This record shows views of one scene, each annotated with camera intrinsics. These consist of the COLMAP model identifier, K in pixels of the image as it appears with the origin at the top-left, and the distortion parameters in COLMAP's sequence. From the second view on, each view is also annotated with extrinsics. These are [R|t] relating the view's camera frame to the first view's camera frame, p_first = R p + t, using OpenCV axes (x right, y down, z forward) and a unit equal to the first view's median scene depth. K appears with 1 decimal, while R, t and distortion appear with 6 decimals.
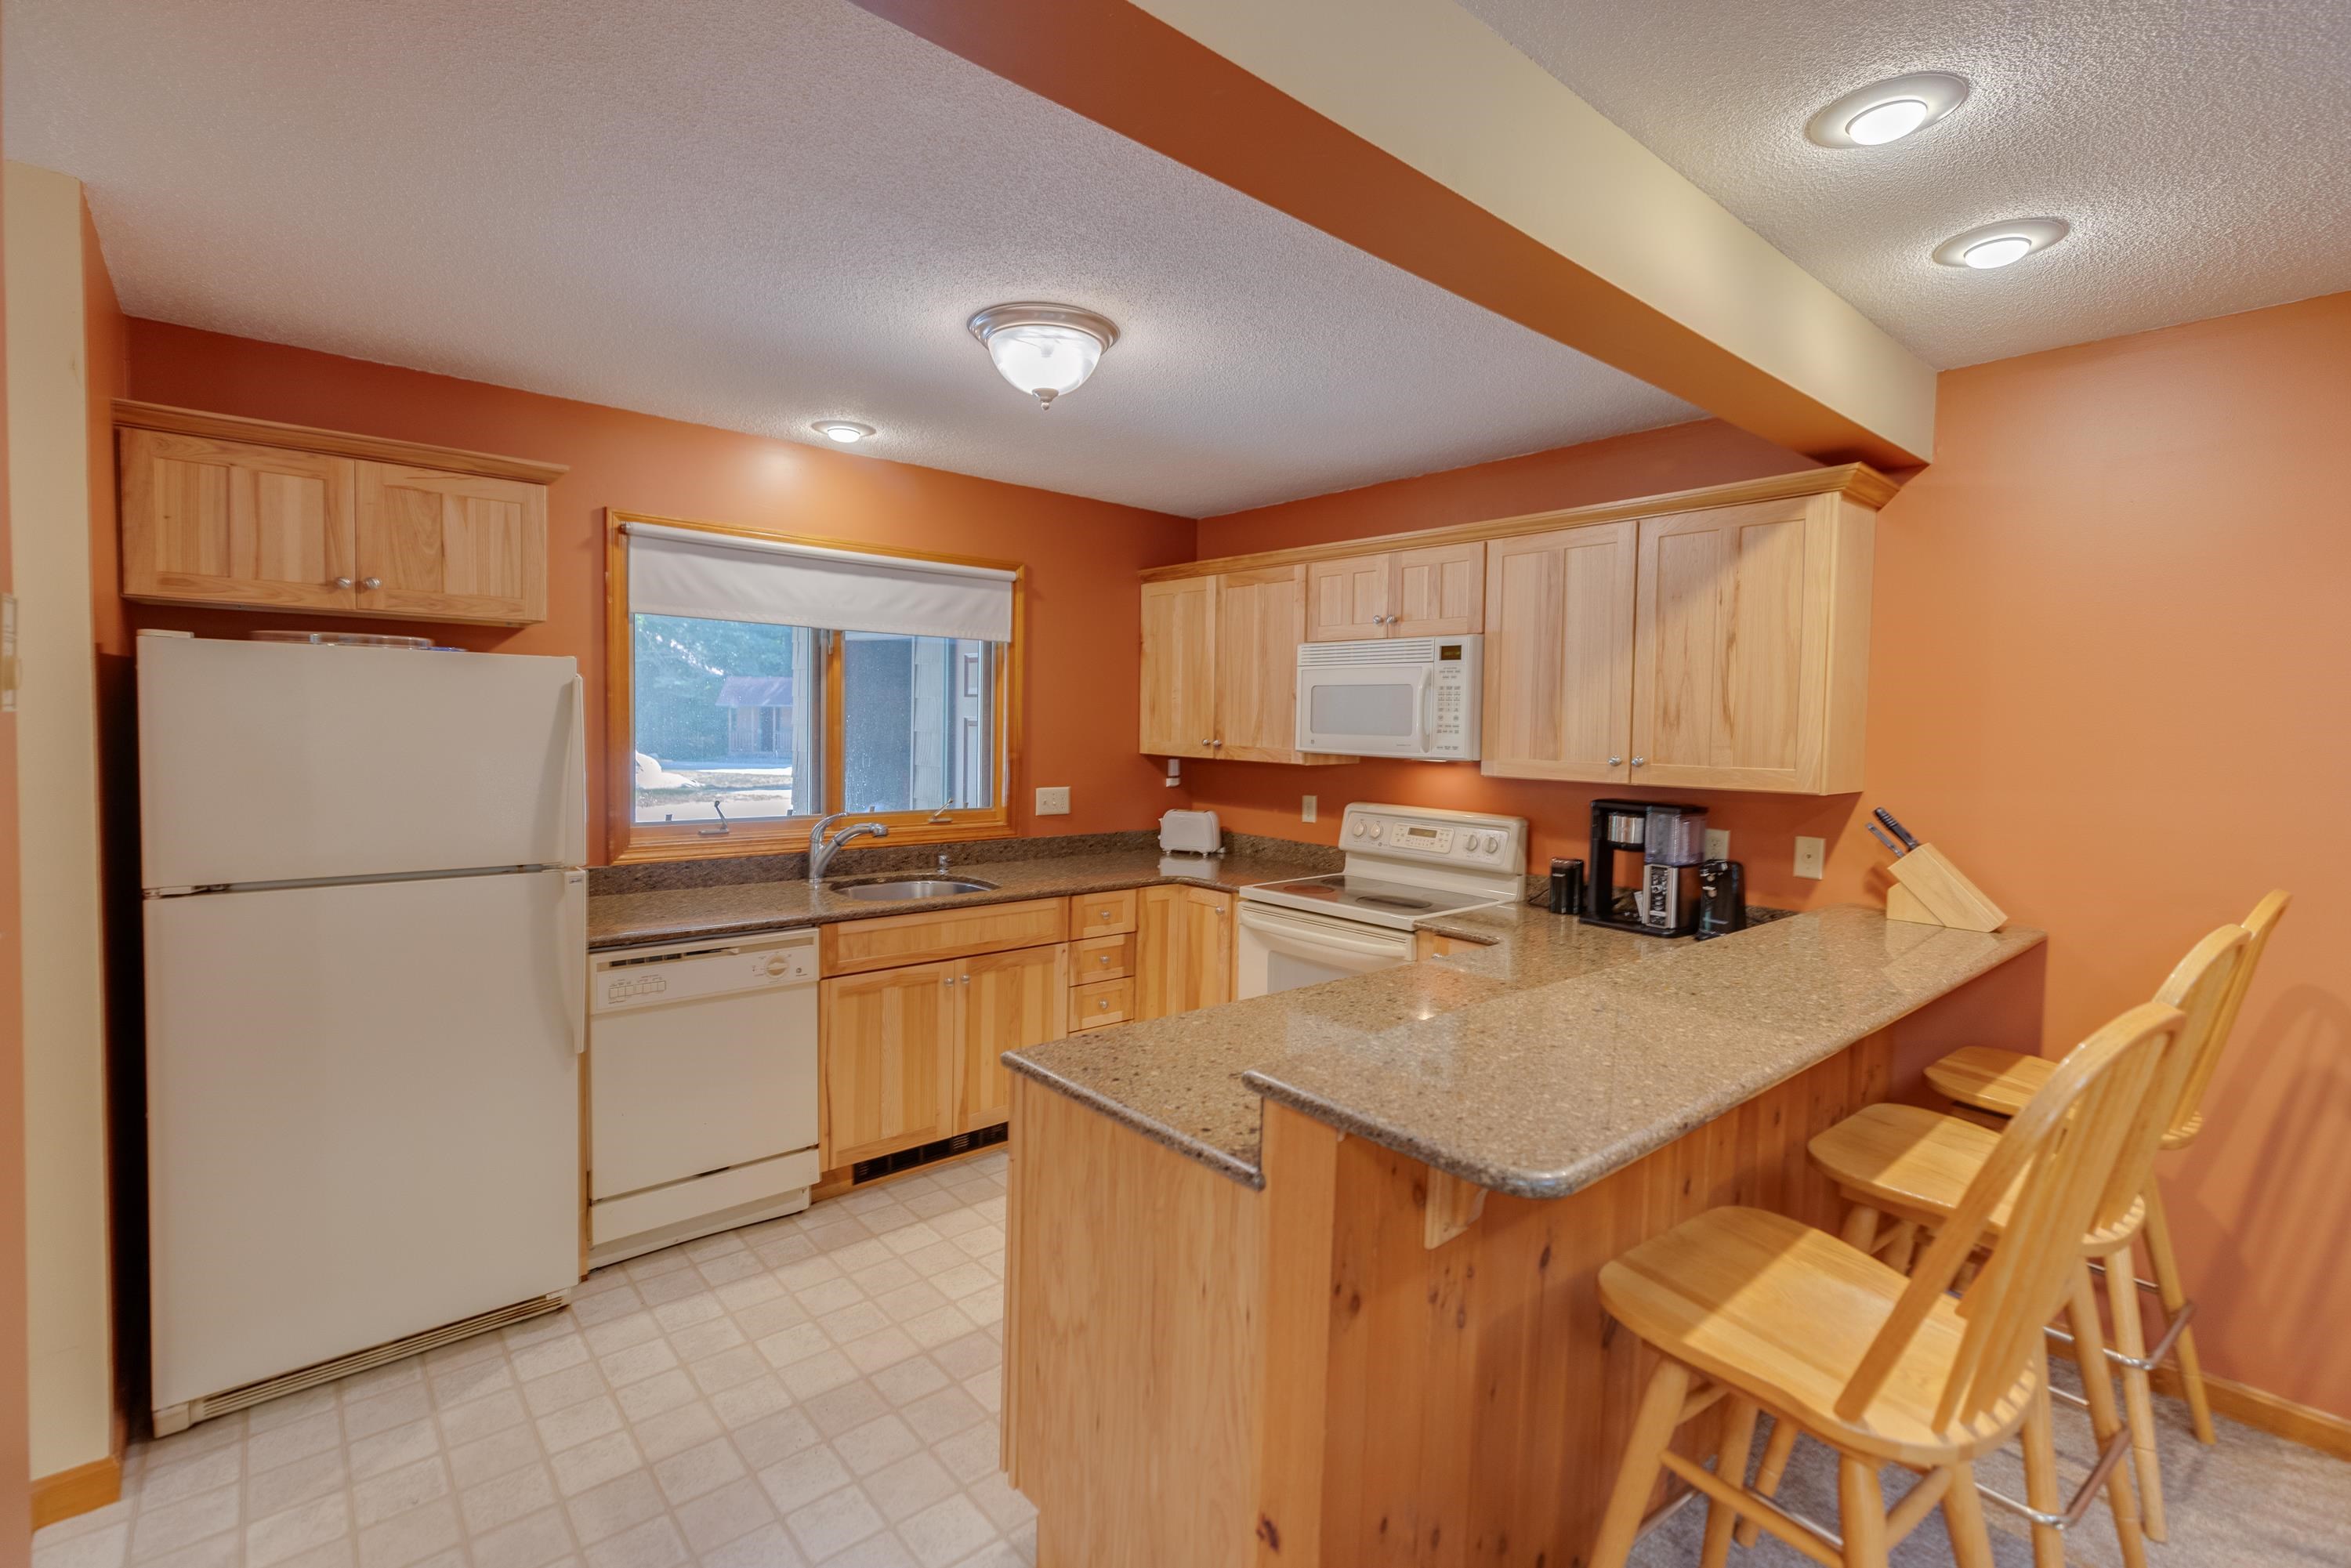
lens RADIAL K [[1056.8, 0, 1184.5], [0, 1056.8, 764.8], [0, 0, 1]] dist [0.005107, 0.000173]
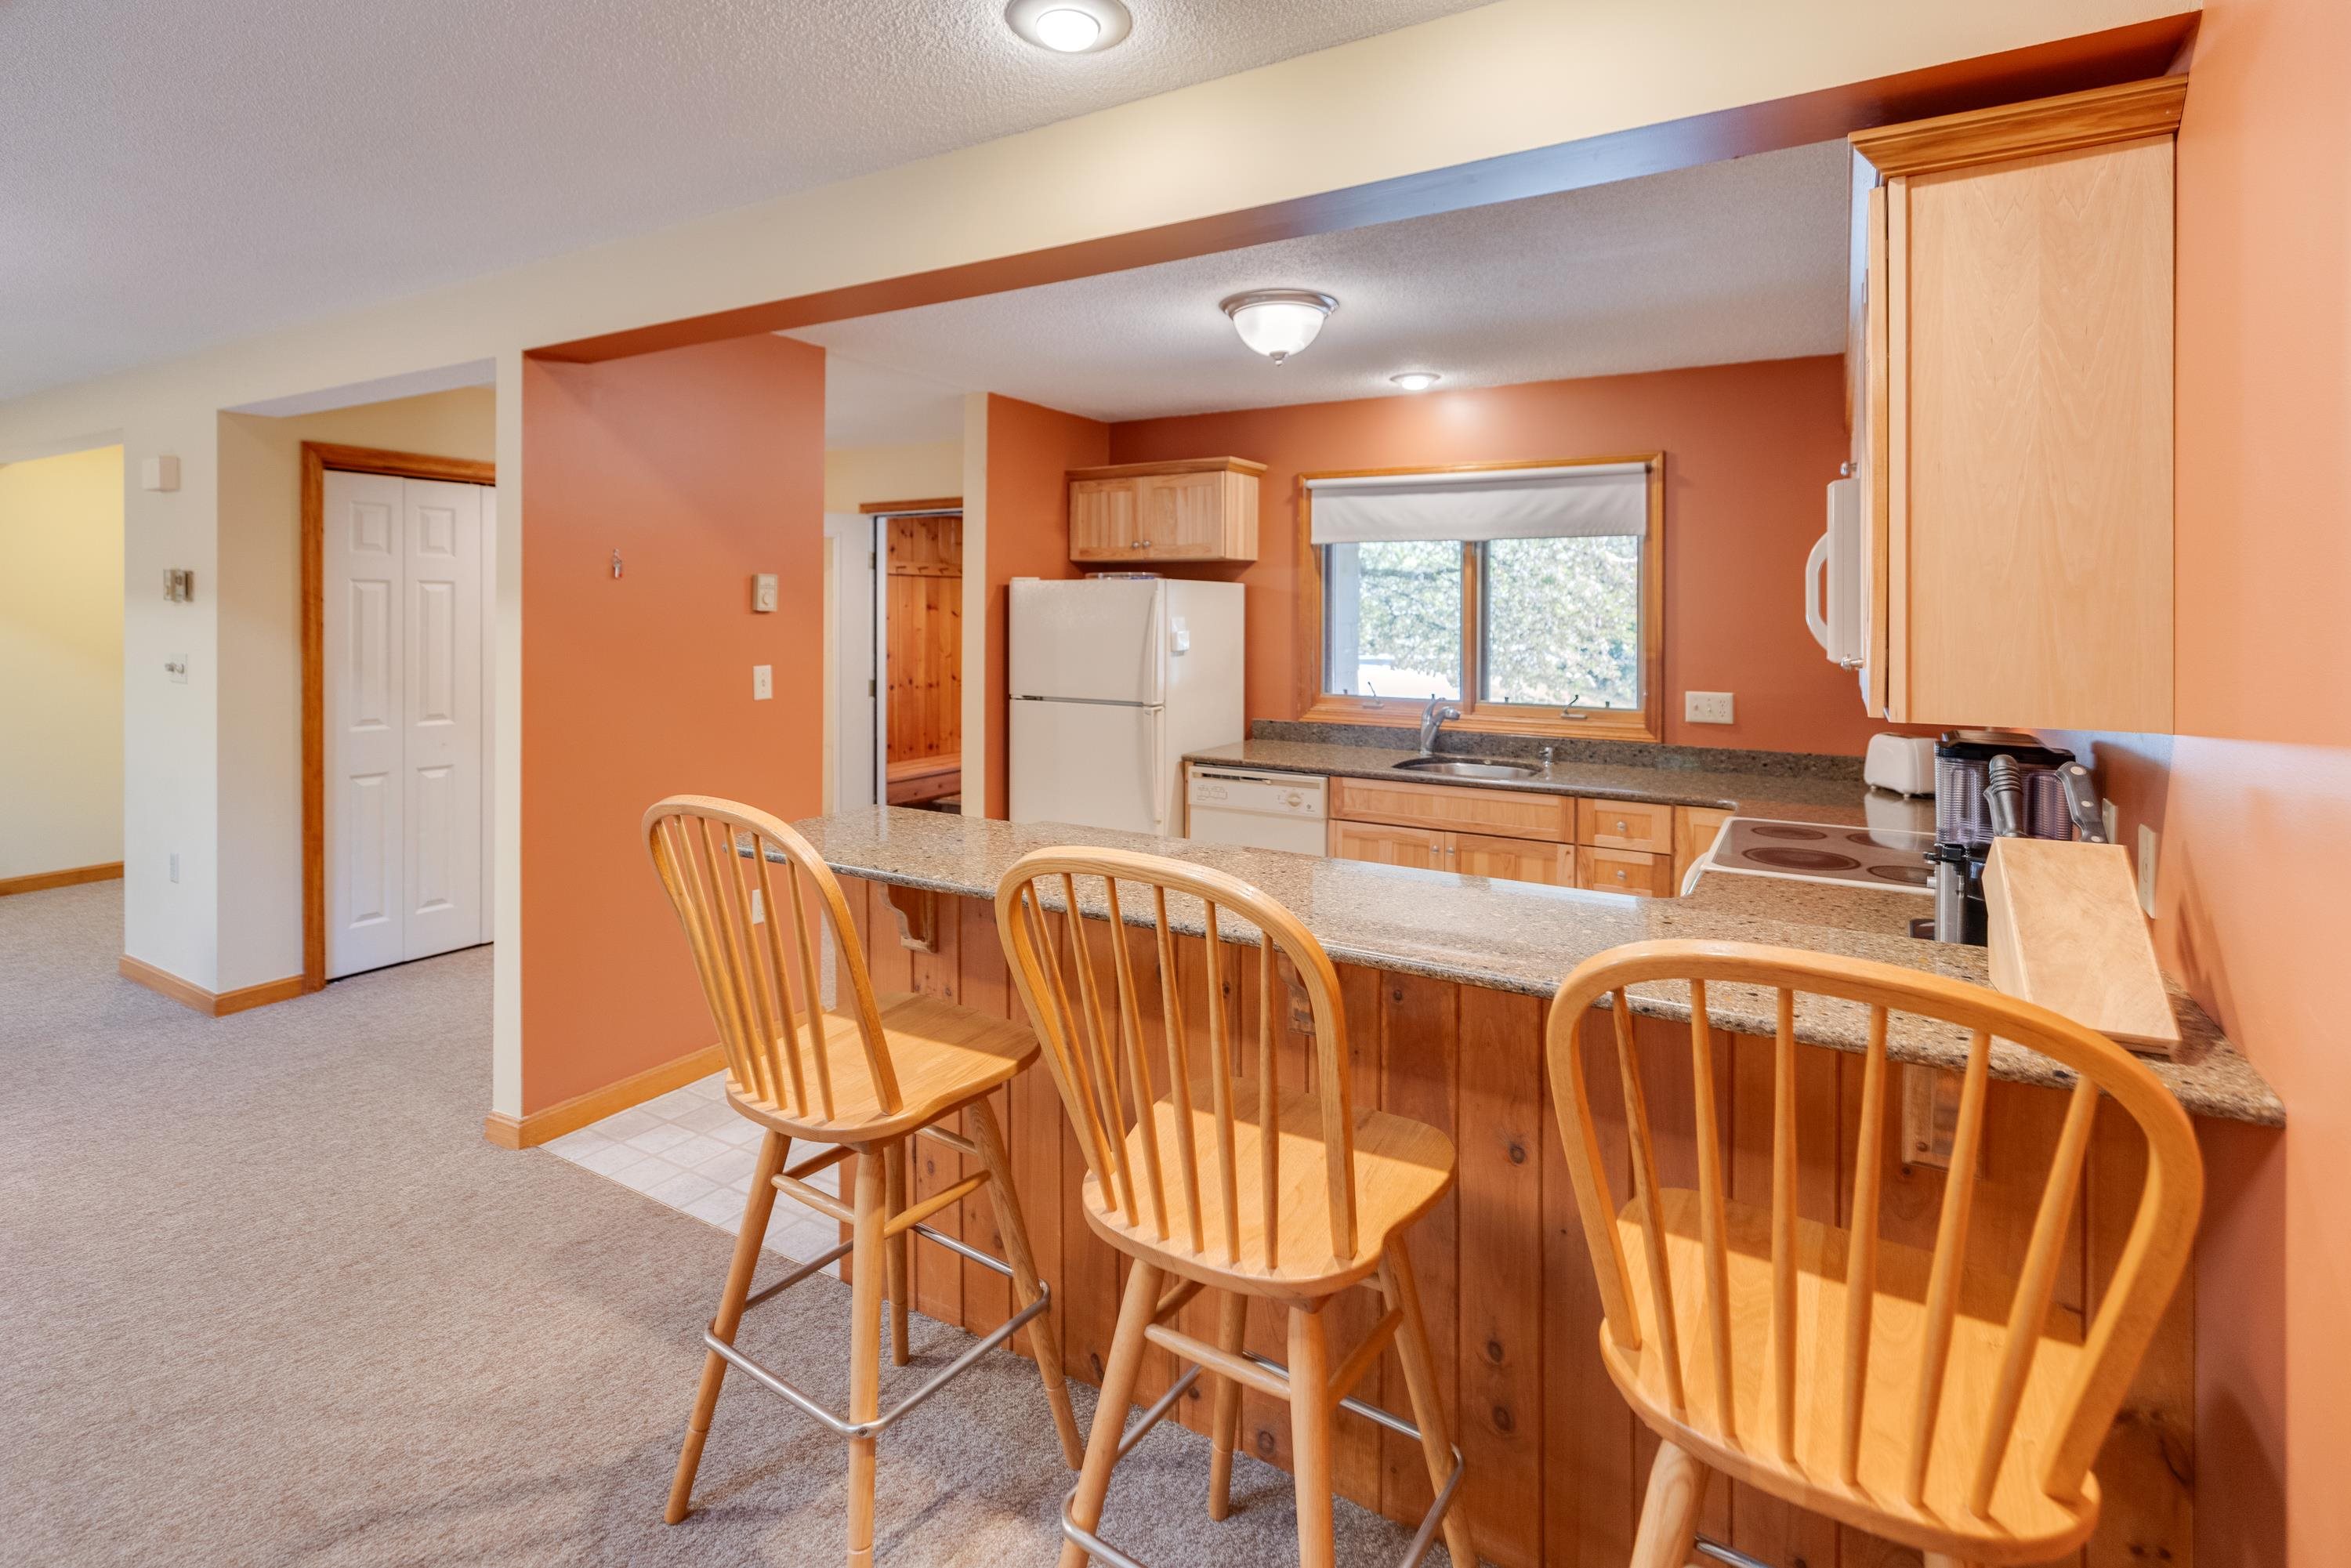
lens RADIAL K [[1112.6, 0, 1196.2], [0, 1112.6, 621.7], [0, 0, 1]] dist [0.003749, -0.000232]
pose [[0.320385, -0.010553, -0.947229, 0.813404], [-0.041581, 0.998818, -0.025192, 0.004378], [0.946375, 0.047457, 0.319567, 0.371277]]
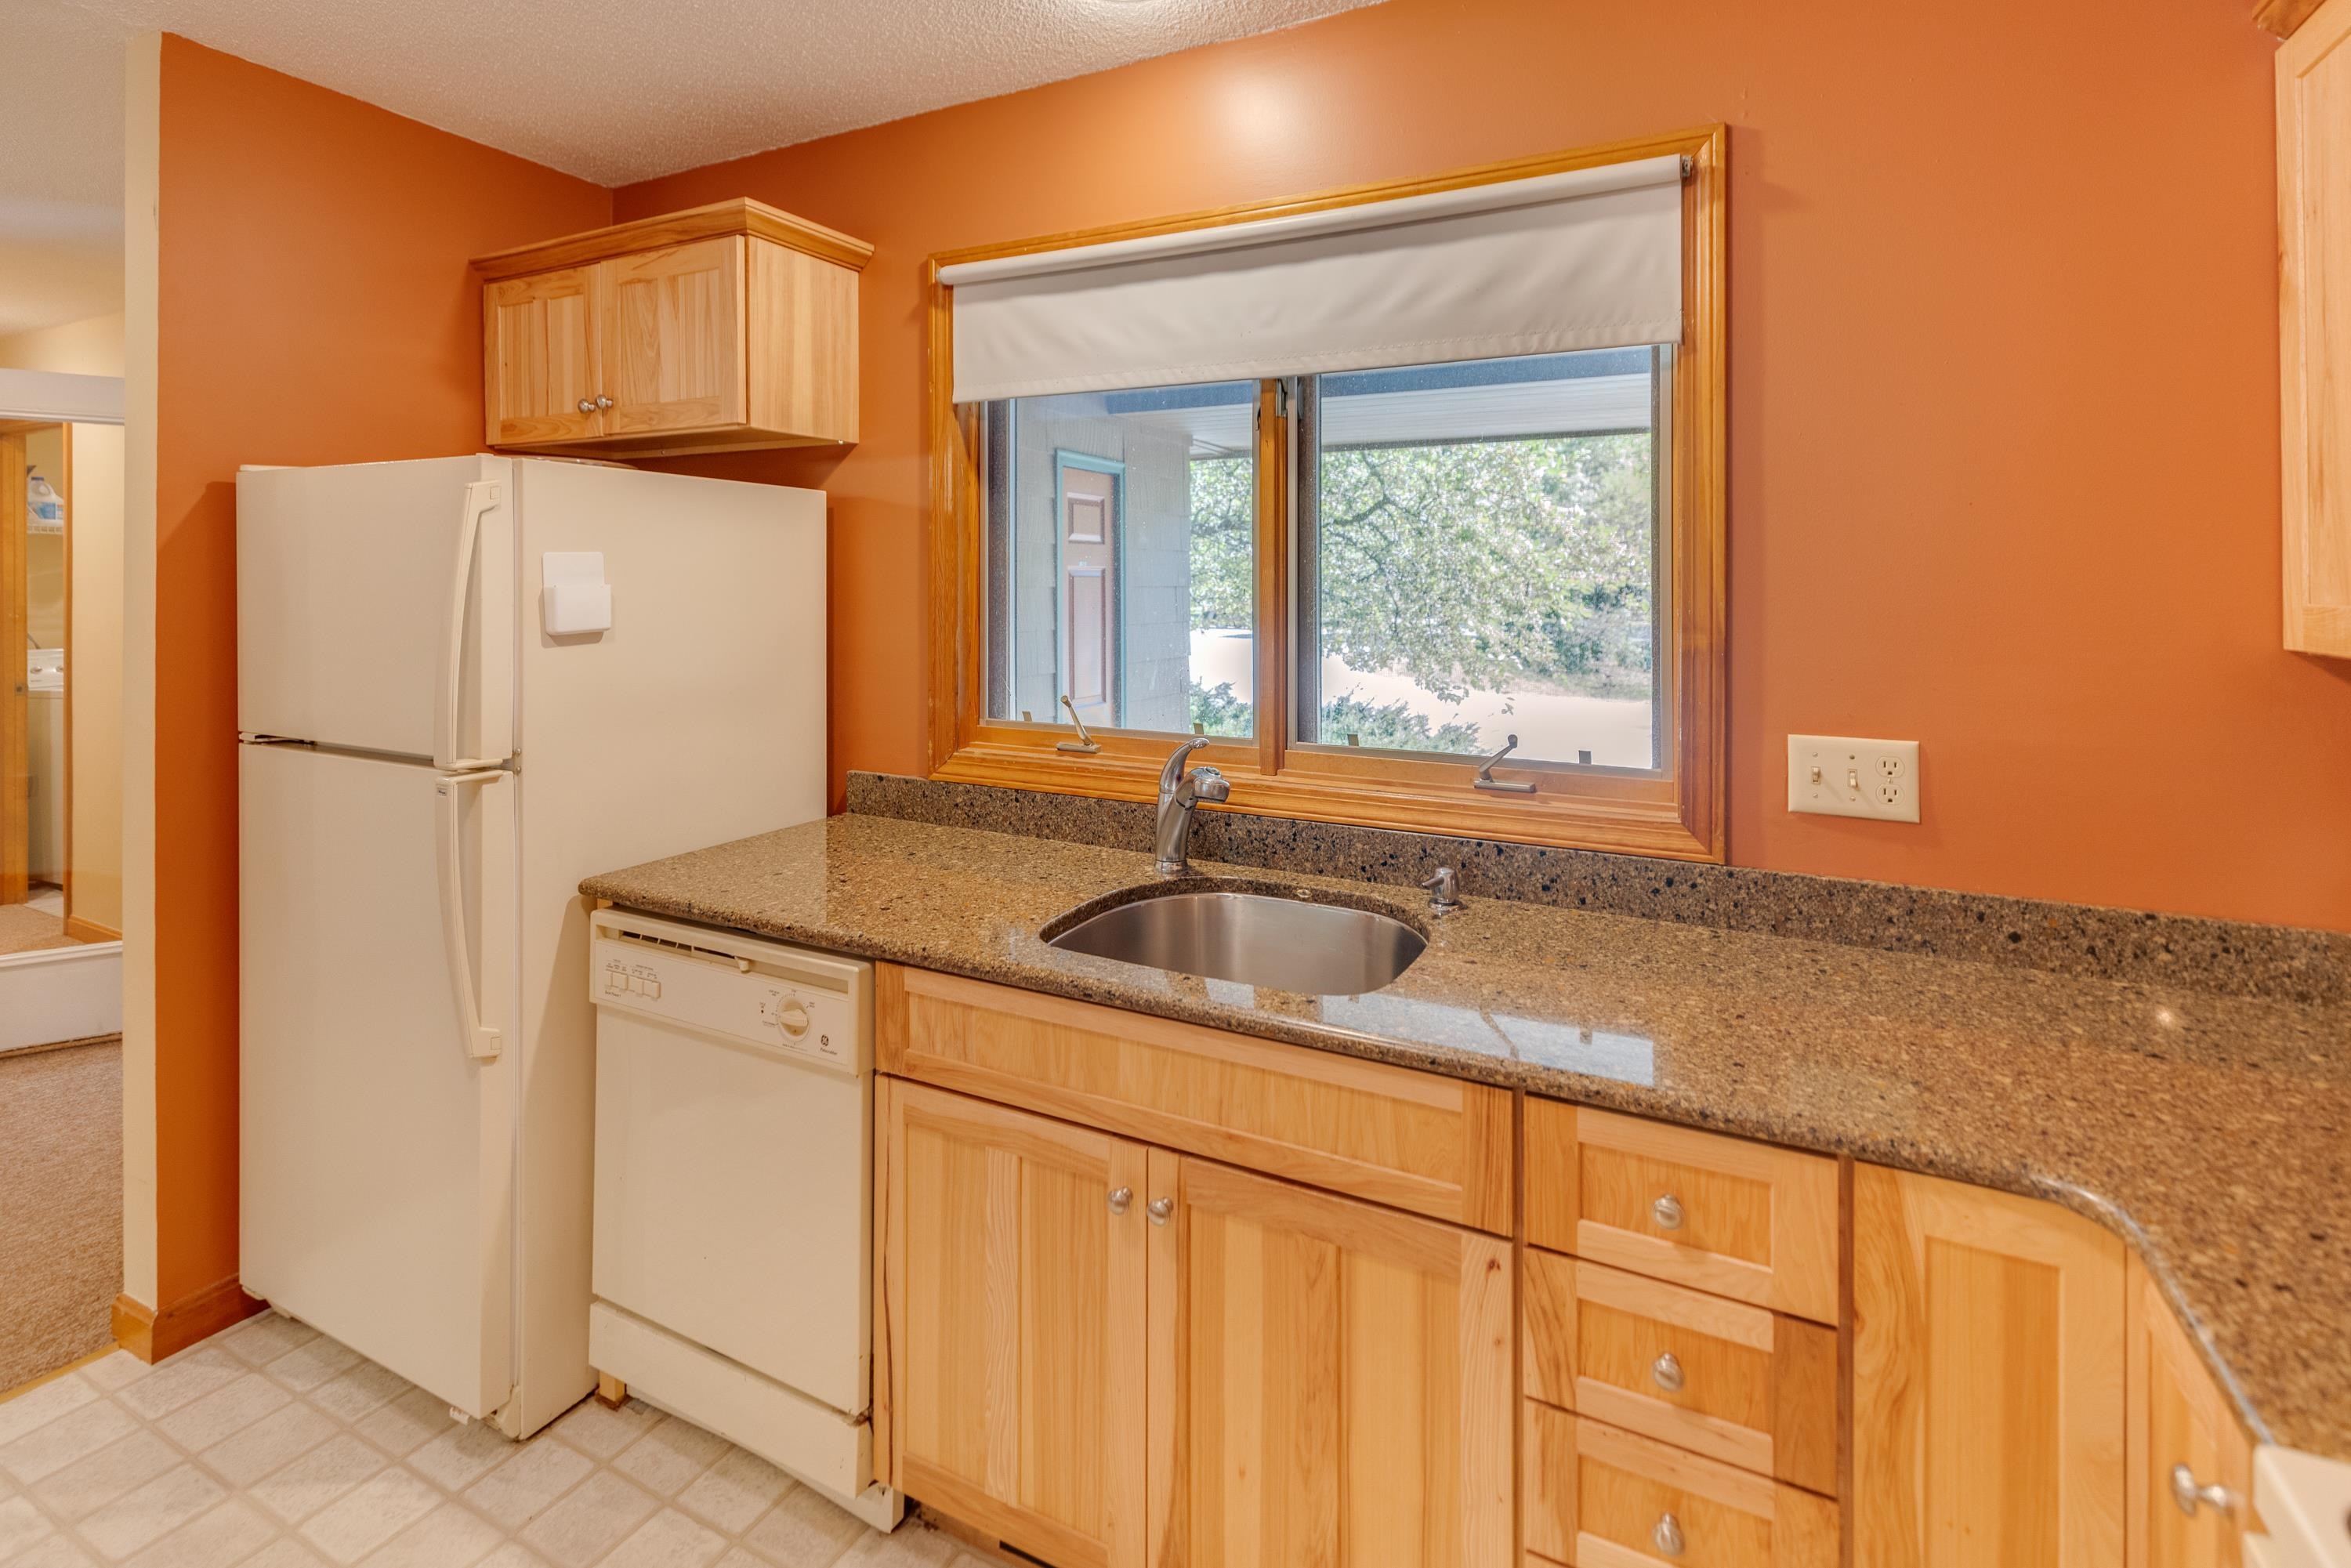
lens RADIAL K [[1112.6, 0, 1176.8], [0, 1112.6, 588.4], [0, 0, 1]] dist [0.003749, -0.000232]
pose [[0.365482, -0.017778, -0.930648, 0.173910], [-0.039259, 0.998634, -0.034494, -0.007801], [0.929990, 0.049143, 0.364285, 0.855412]]
